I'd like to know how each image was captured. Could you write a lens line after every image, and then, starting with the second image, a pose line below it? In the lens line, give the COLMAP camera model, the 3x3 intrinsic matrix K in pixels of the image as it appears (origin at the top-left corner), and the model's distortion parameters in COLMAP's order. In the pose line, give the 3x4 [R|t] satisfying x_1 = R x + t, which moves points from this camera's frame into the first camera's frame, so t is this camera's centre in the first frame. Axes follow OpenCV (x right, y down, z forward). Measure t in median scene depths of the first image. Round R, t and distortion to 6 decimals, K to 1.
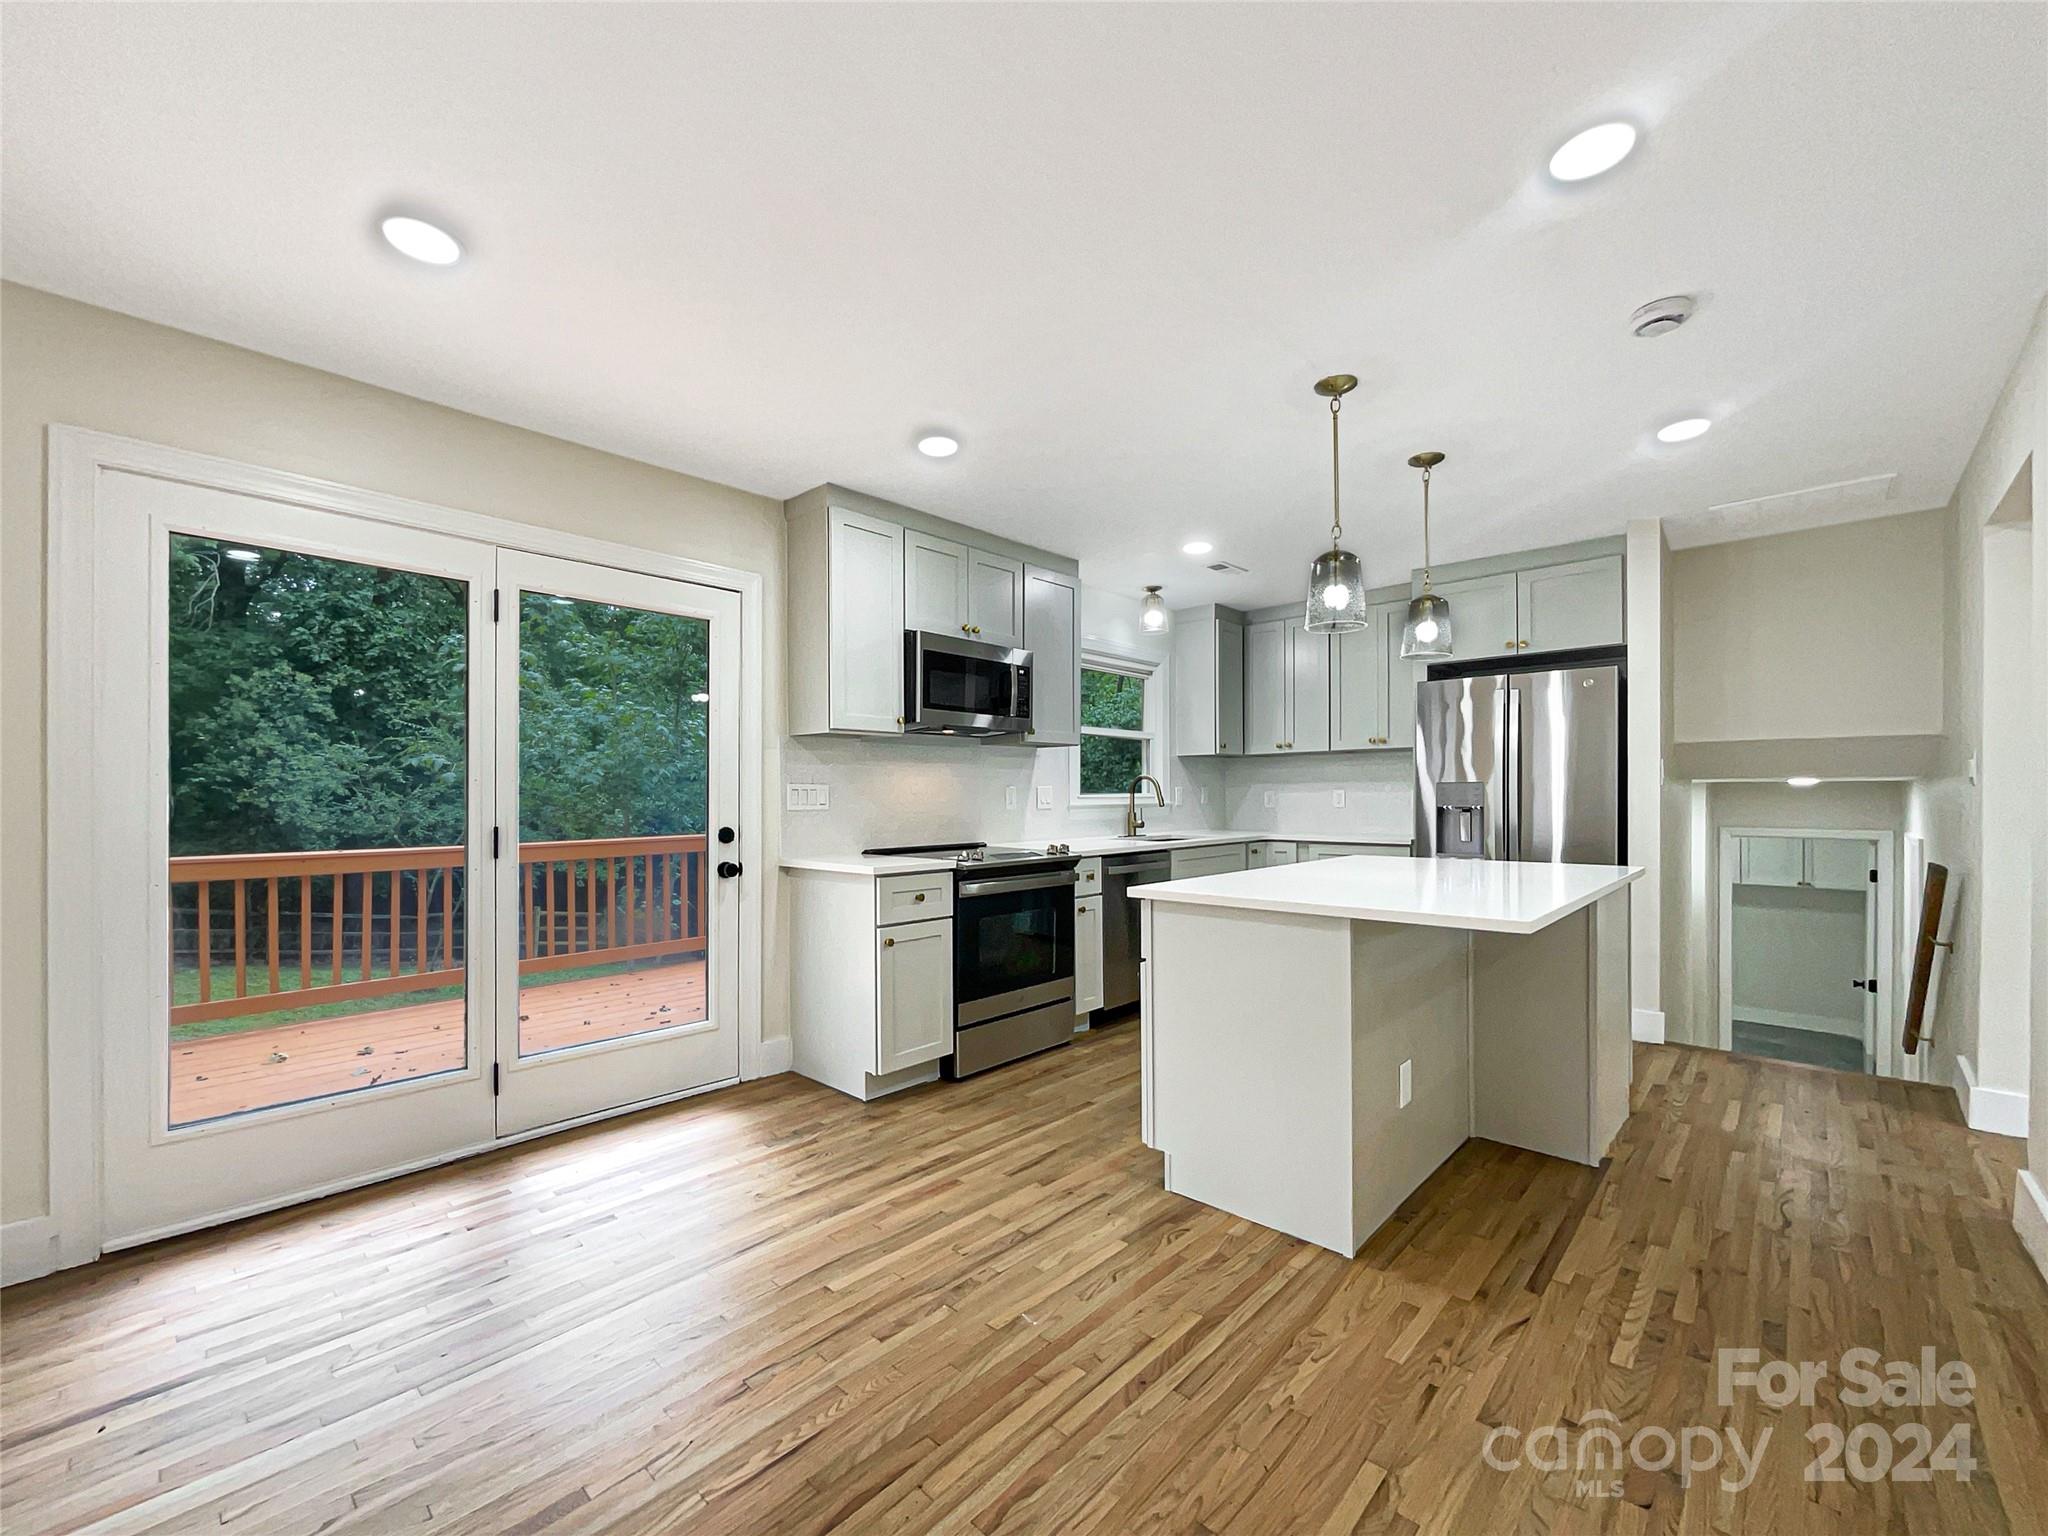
lens RADIAL K [[825.0, 0, 1024.3], [0, 825.0, 789.1], [0, 0, 1]] dist [-0.001291, -0.000154]
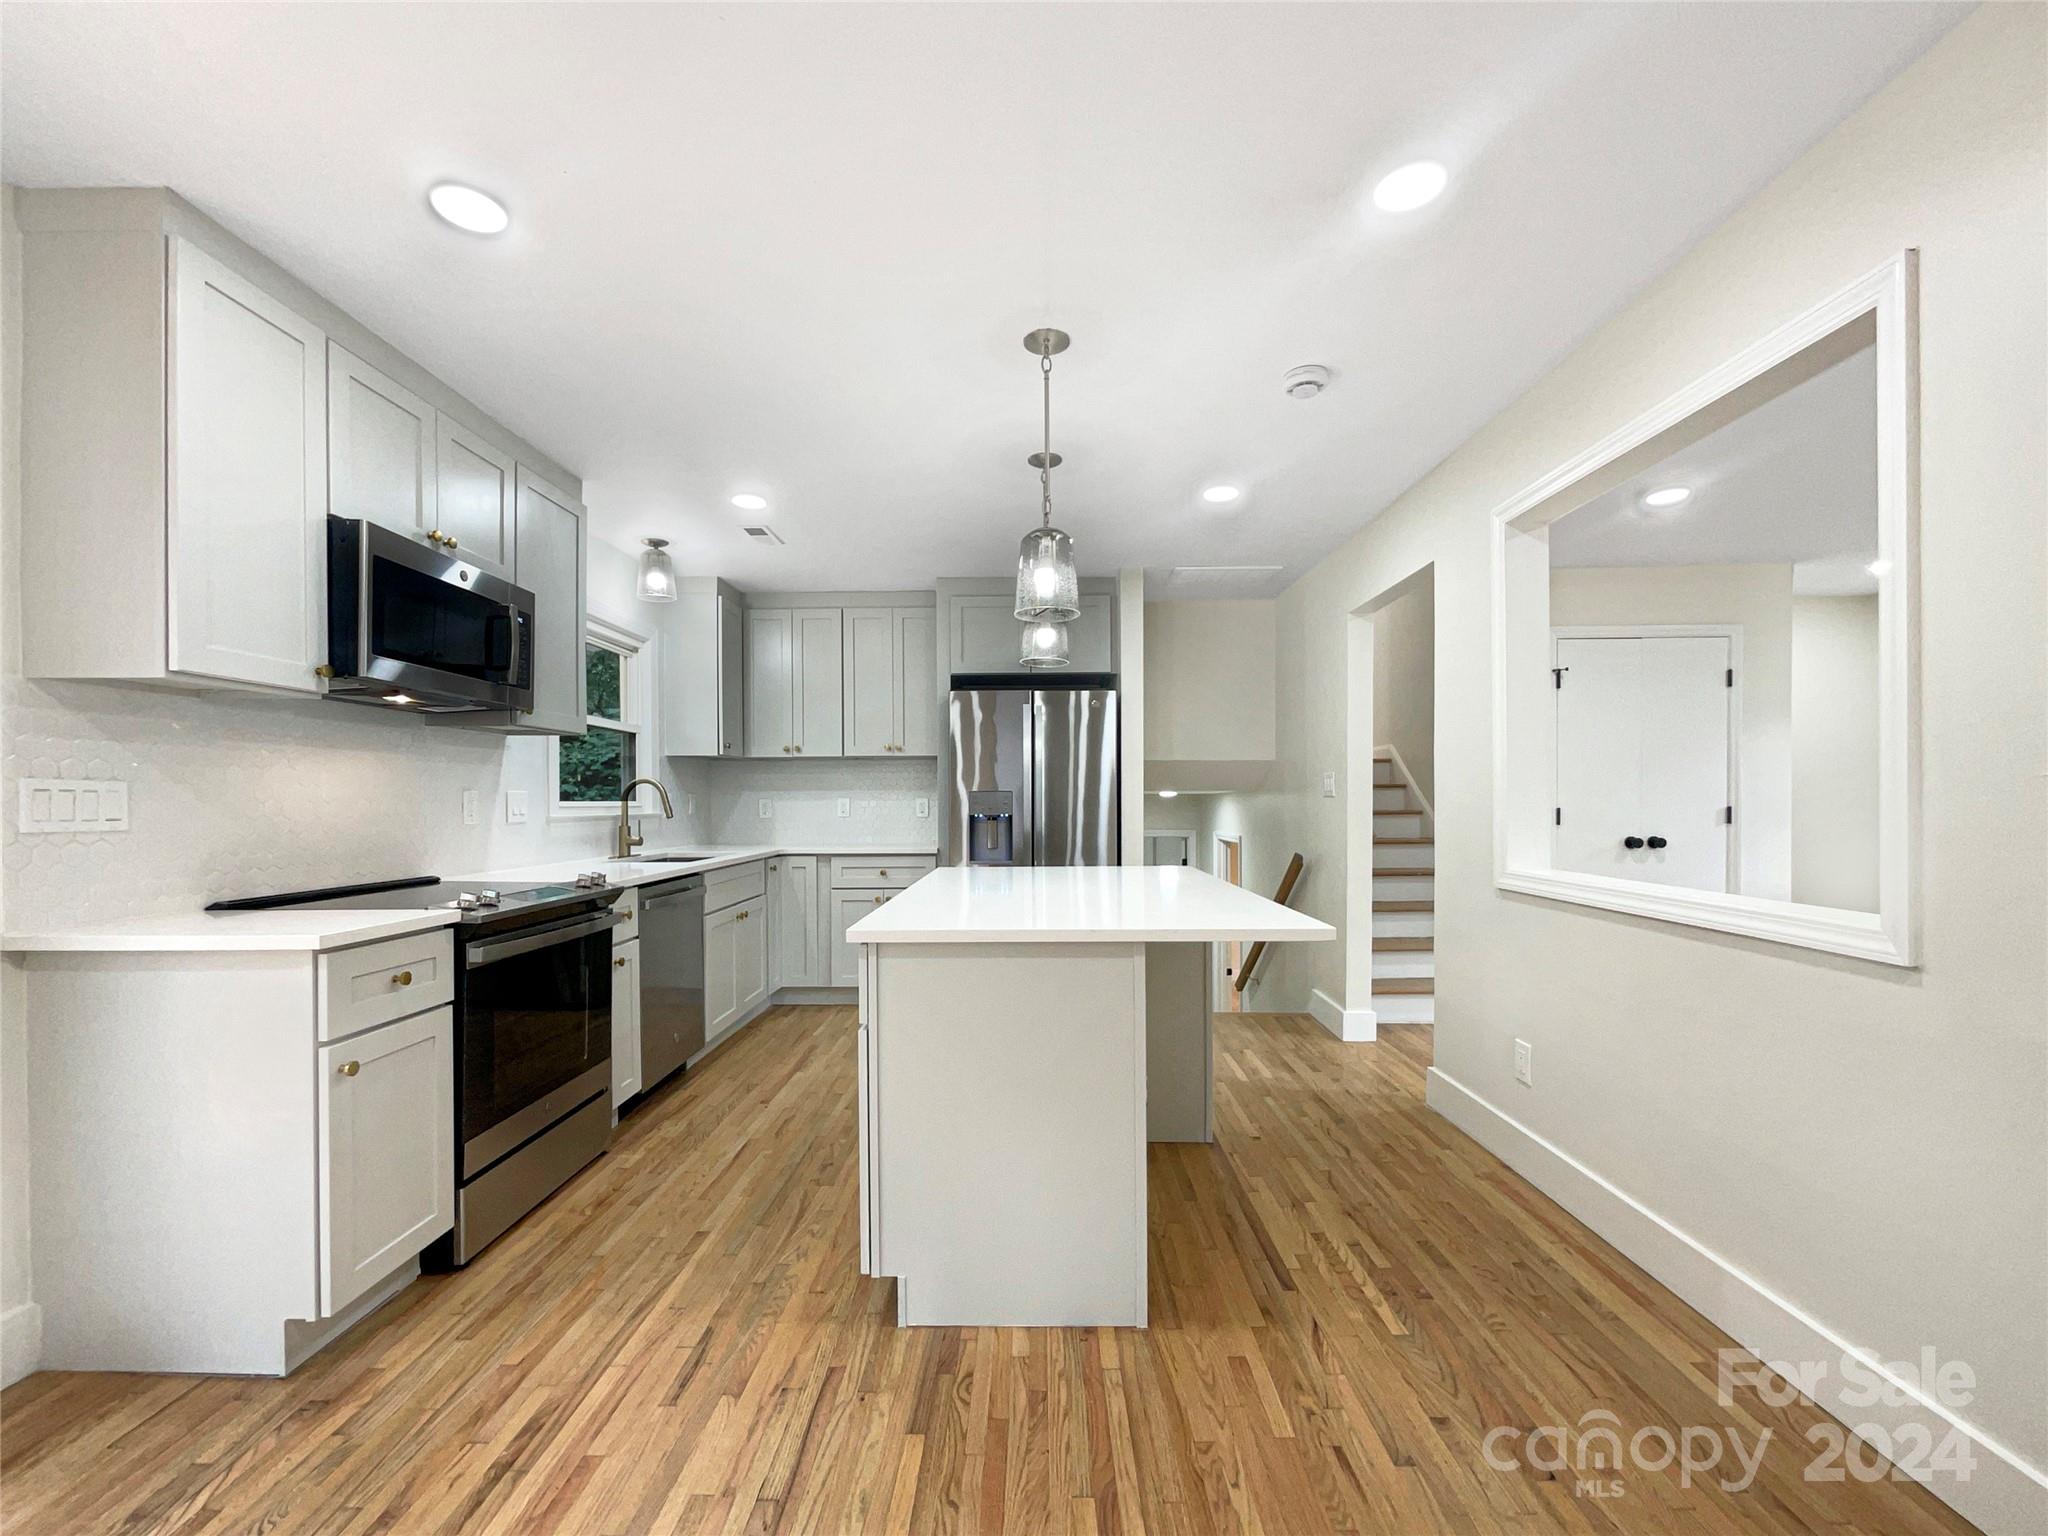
lens RADIAL K [[833.1, 0, 1007.3], [0, 833.1, 803.0], [0, 0, 1]] dist [-0.001384, -0.000374]
pose [[0.744851, 0.002148, 0.667227, -0.191432], [-0.005303, 0.999982, 0.002700, 0.004061], [-0.667210, -0.005549, 0.744849, 0.270903]]
